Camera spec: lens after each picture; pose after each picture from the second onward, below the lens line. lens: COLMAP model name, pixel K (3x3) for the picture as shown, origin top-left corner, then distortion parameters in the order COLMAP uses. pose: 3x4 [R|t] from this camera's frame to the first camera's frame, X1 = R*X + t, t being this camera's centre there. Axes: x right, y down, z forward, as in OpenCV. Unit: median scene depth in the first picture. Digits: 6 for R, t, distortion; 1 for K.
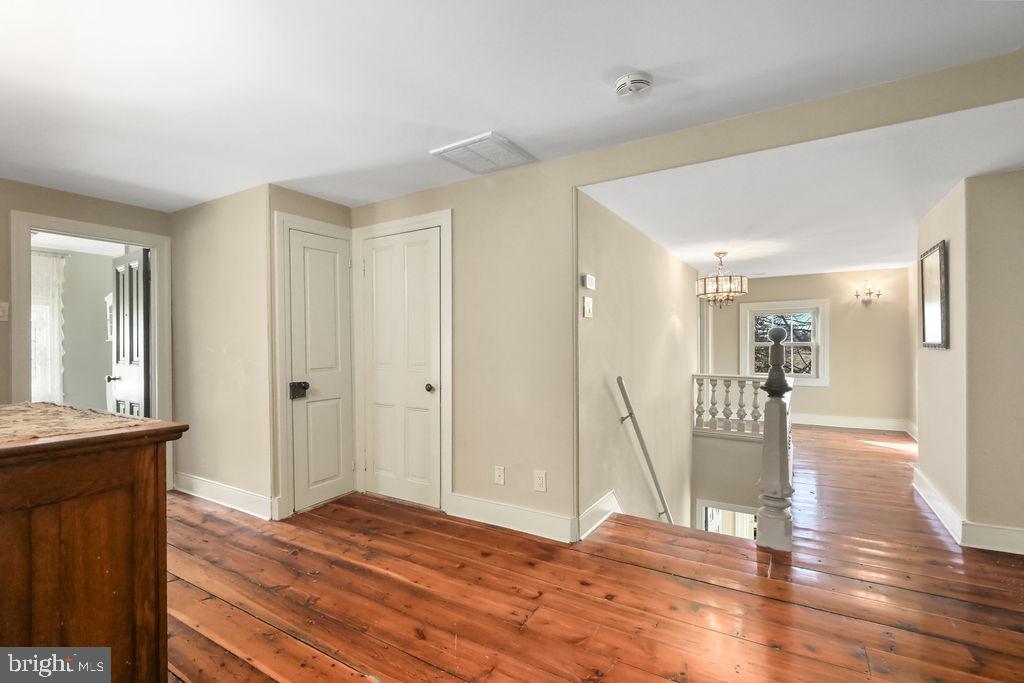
lens RADIAL K [[467.6, 0, 510.7], [0, 467.6, 341.2], [0, 0, 1]] dist [-0.000179, 0.000177]
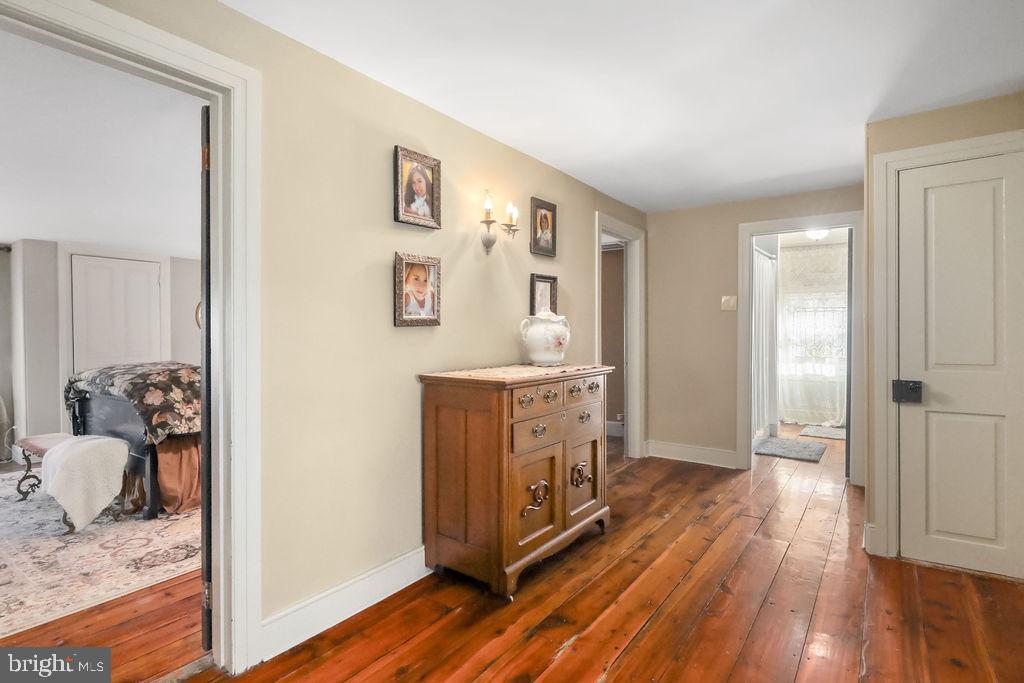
lens RADIAL K [[519.8, 0, 511.4], [0, 519.8, 334.5], [0, 0, 1]] dist [0.003591, 0.000608]
pose [[-0.079469, 0.015141, -0.996722, 0.395069], [0.009116, 0.999854, 0.014461, 0.000117], [0.996796, -0.007937, -0.079596, 0.460423]]
